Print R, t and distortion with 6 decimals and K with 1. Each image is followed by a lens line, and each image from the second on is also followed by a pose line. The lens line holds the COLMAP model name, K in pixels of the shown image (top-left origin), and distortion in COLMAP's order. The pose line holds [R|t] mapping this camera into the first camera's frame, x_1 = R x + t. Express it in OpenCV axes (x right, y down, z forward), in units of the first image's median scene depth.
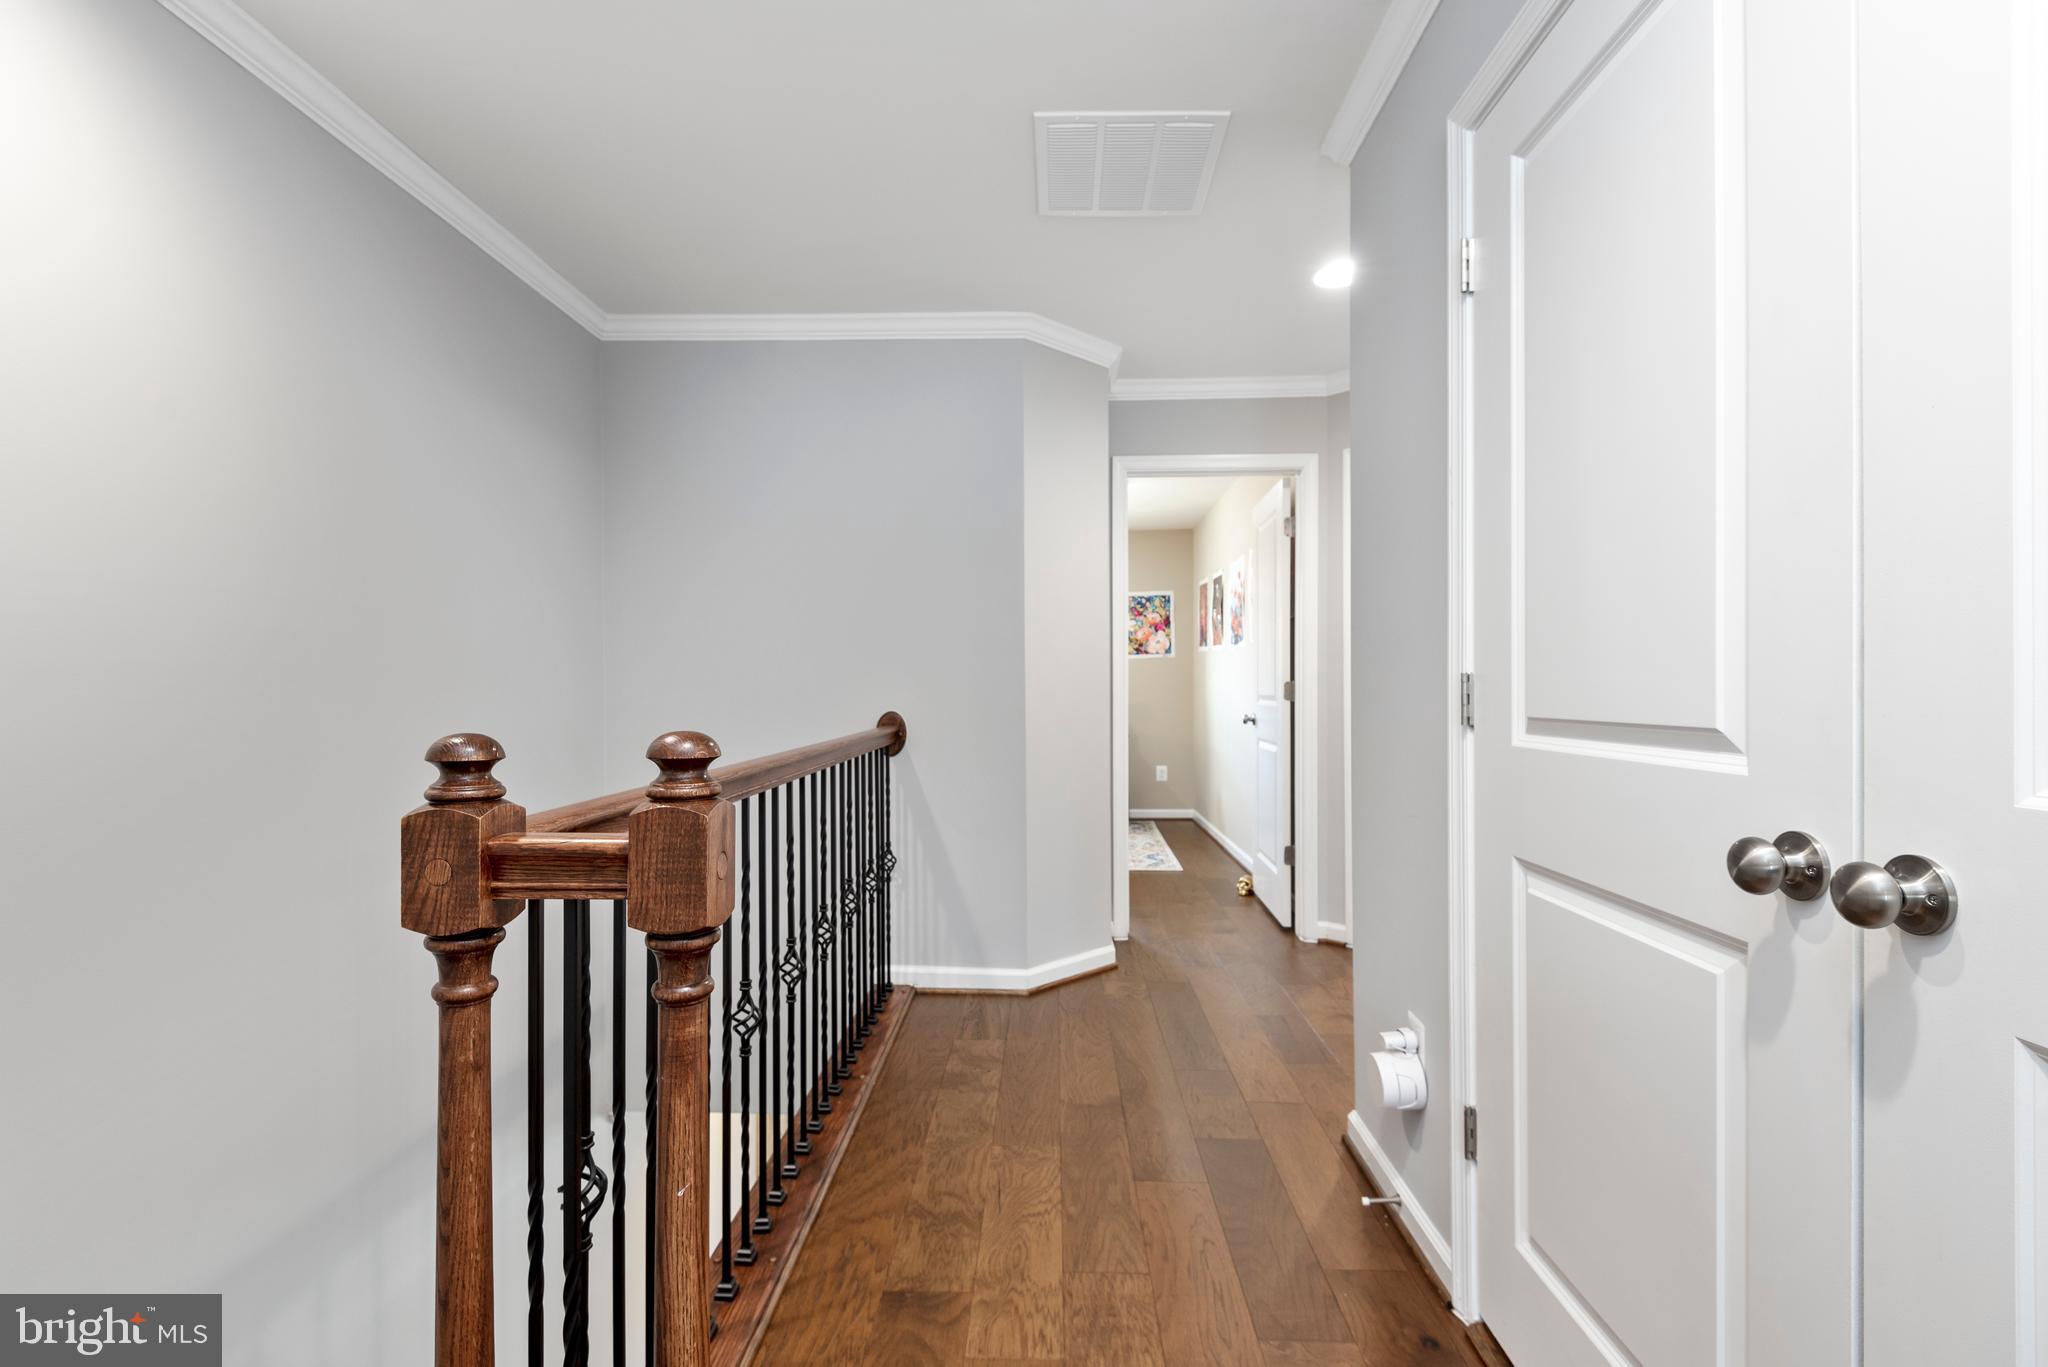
lens RADIAL K [[933.2, 0, 1026.8], [0, 933.2, 687.2], [0, 0, 1]] dist [-0.003610, -0.003179]
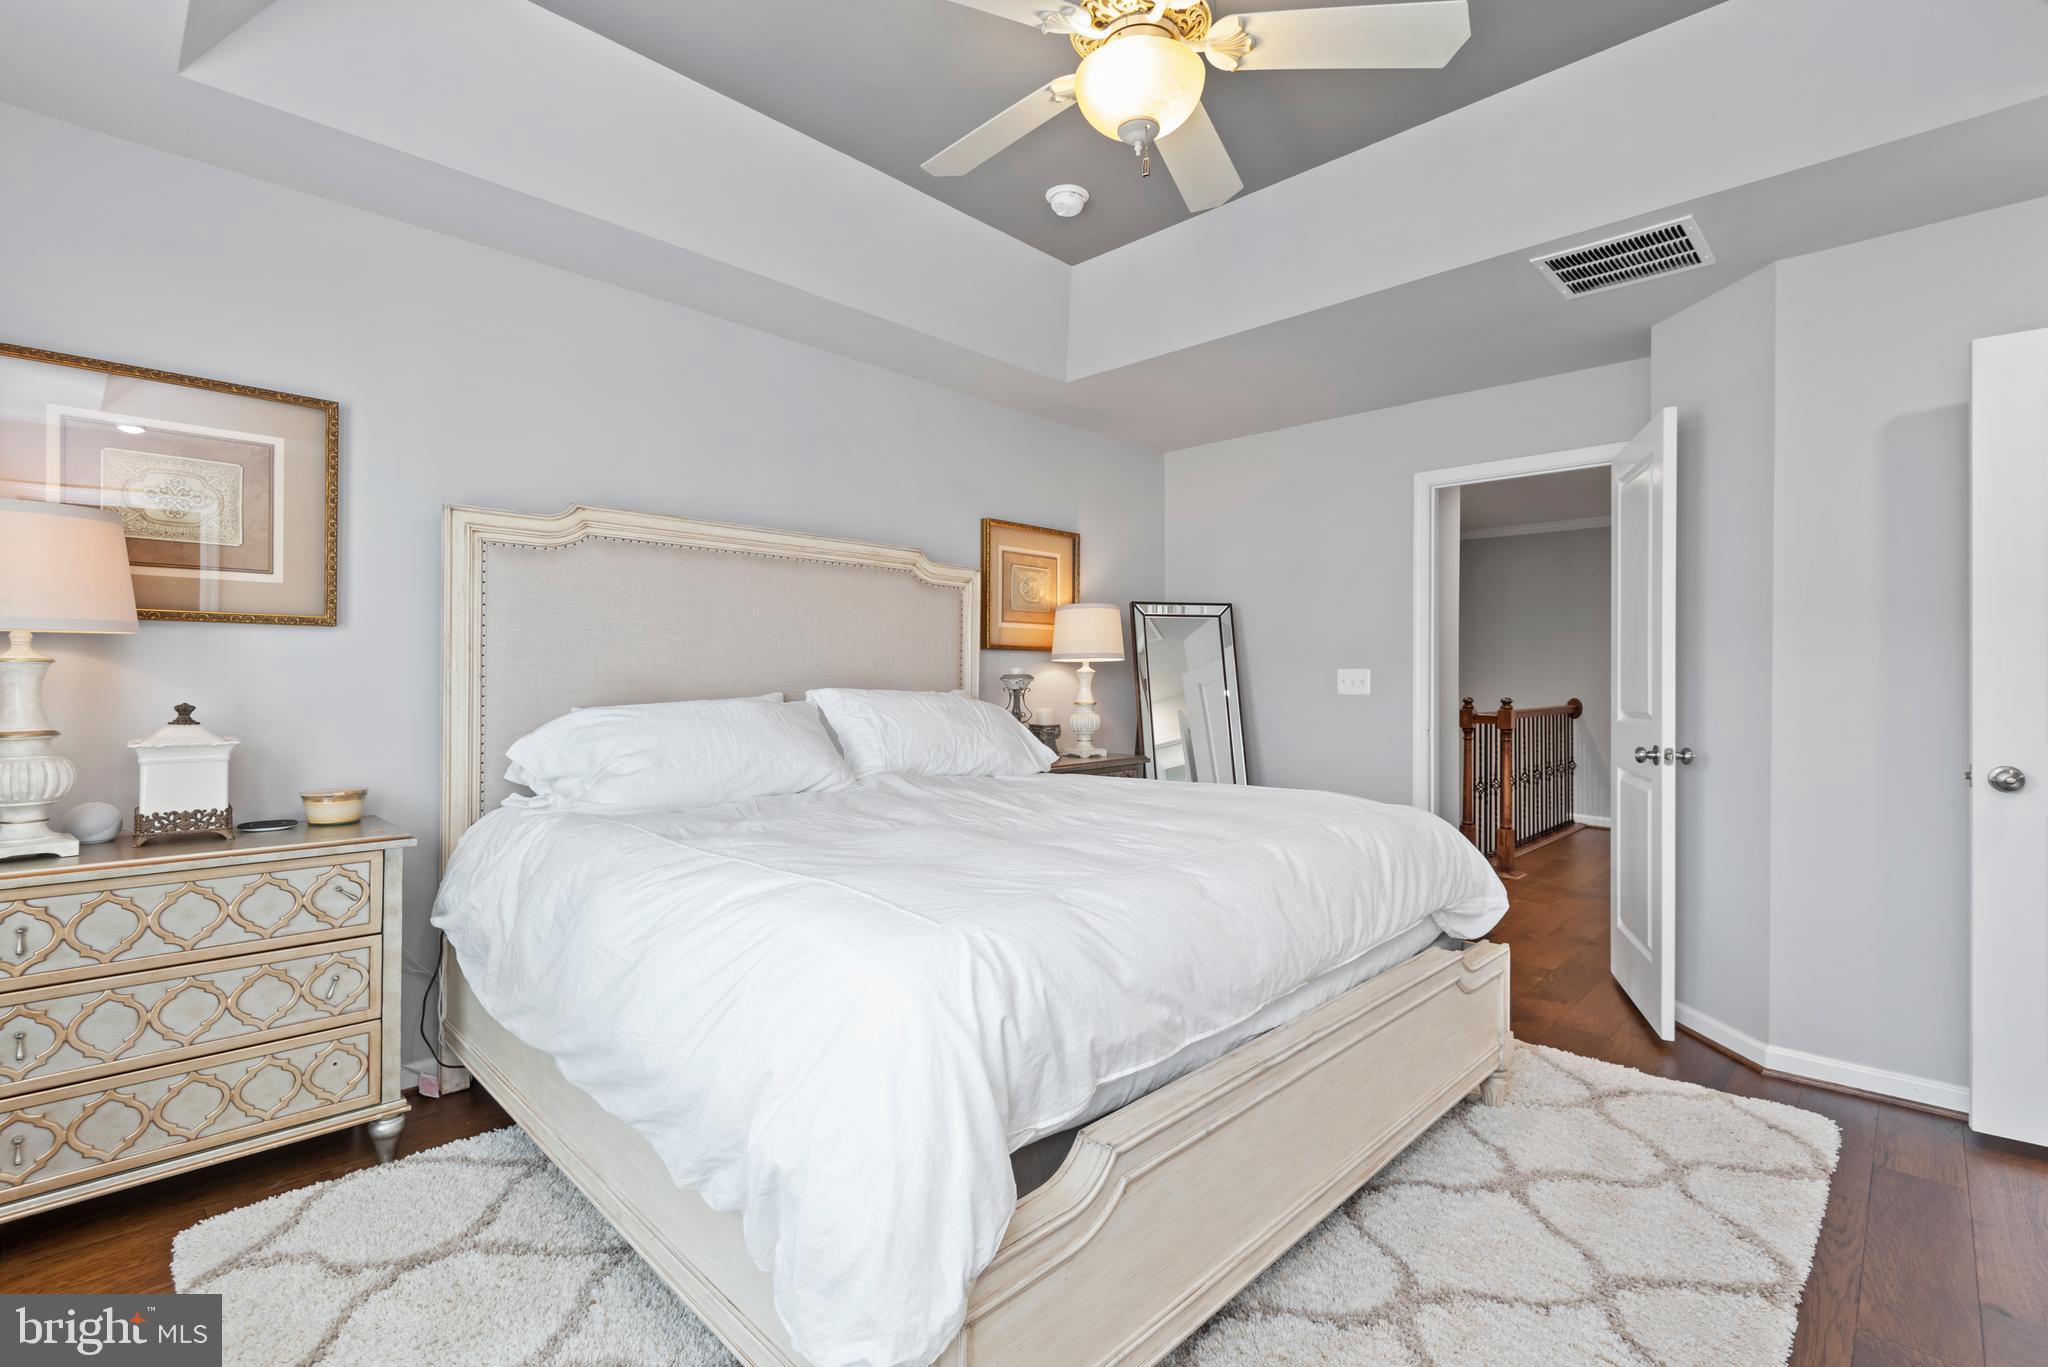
lens RADIAL K [[933.2, 0, 1013.1], [0, 933.2, 666.2], [0, 0, 1]] dist [-0.003610, -0.003179]
pose [[0.735790, -0.002010, -0.677207, 0.371786], [-0.002028, 0.999985, -0.005172, -0.032503], [0.677207, 0.005179, 0.735774, -1.517732]]
